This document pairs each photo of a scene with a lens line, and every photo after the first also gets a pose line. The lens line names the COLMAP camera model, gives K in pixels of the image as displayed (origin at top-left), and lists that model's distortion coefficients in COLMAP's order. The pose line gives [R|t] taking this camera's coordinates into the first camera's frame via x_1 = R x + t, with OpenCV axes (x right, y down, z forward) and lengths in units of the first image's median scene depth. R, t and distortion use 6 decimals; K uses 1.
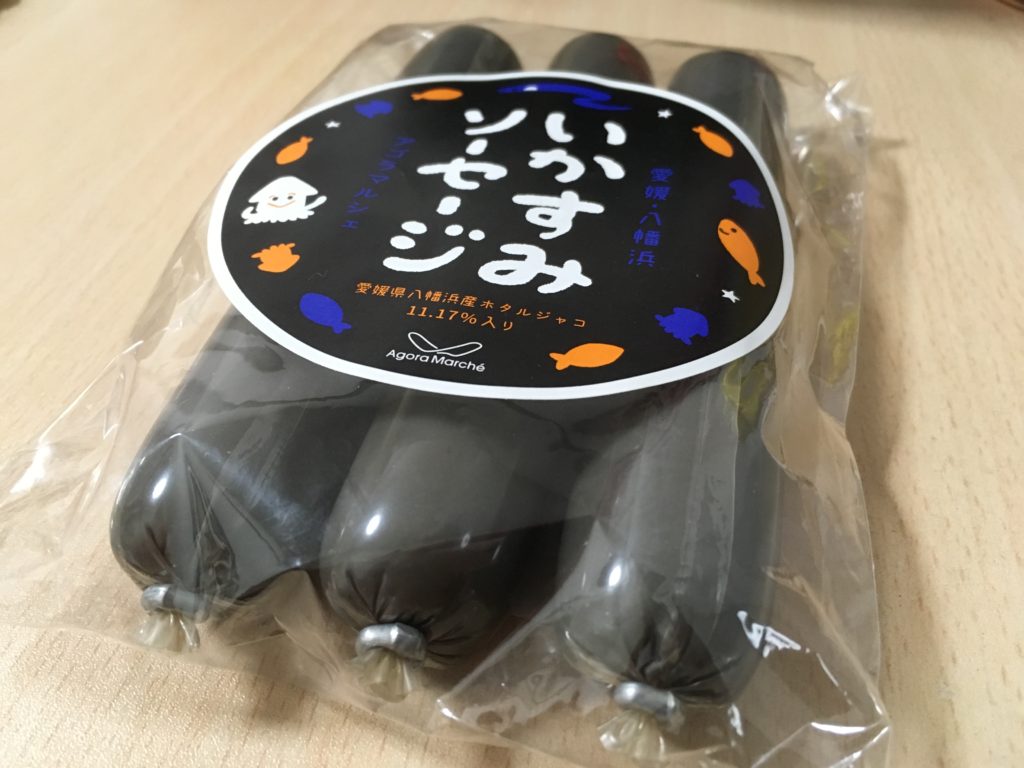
lens RADIAL K [[922.7, 0, 501.9], [0, 922.7, 376.3], [0, 0, 1]] dist [0.041256, -0.121054]
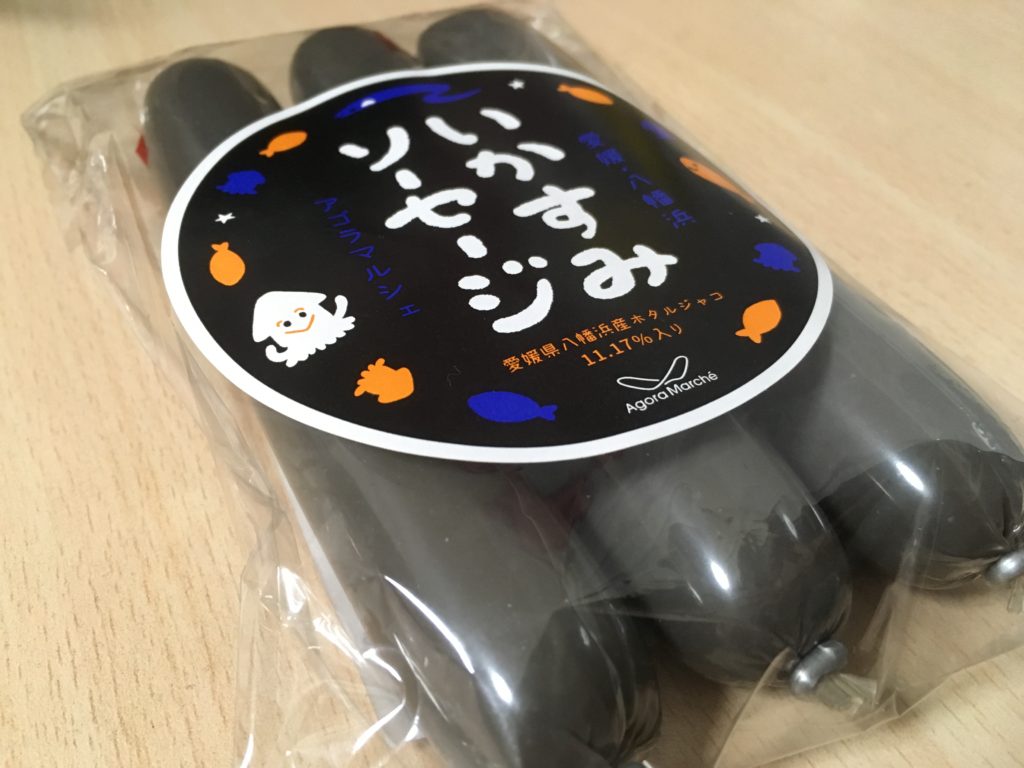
lens RADIAL K [[922.7, 0, 509.5], [0, 922.7, 386.7], [0, 0, 1]] dist [0.041256, -0.121054]
pose [[0.739247, -0.451207, 0.499926, -0.544079], [0.424345, 0.888535, 0.174460, -0.210155], [-0.522920, 0.083172, 0.848314, 0.254531]]
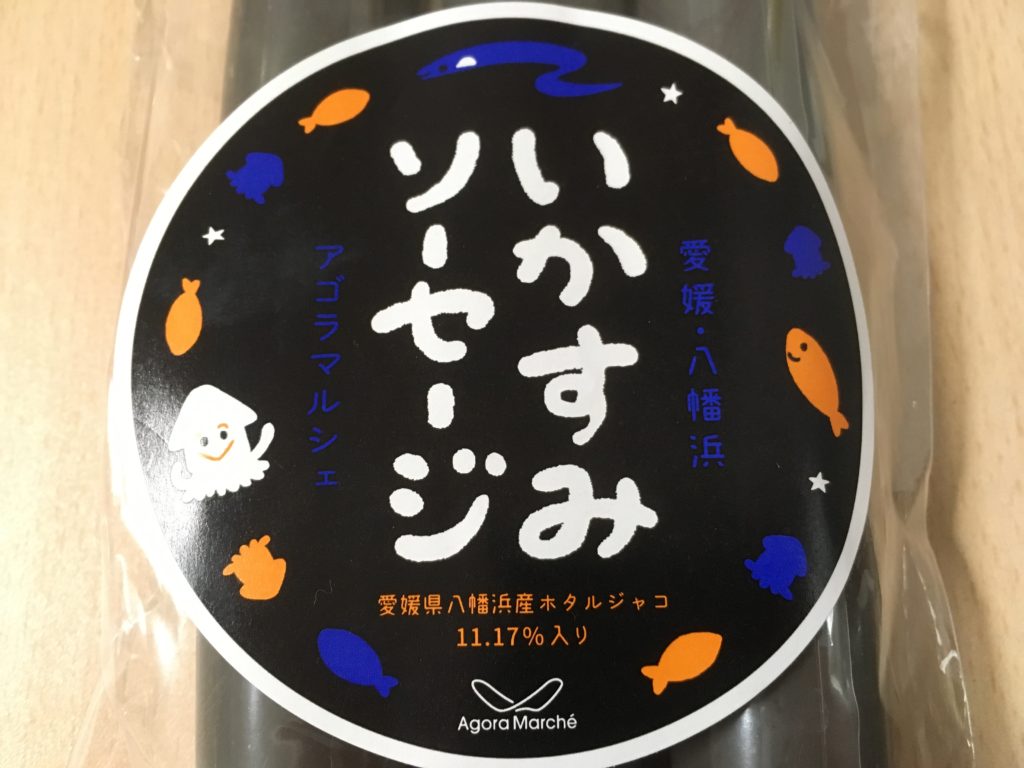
lens RADIAL K [[922.7, 0, 504.6], [0, 922.7, 381.9], [0, 0, 1]] dist [0.041256, -0.121054]
pose [[0.968222, -0.245054, 0.049945, -0.040865], [0.172135, 0.797865, 0.577738, -0.640842], [-0.181427, -0.550781, 0.814693, 0.401121]]
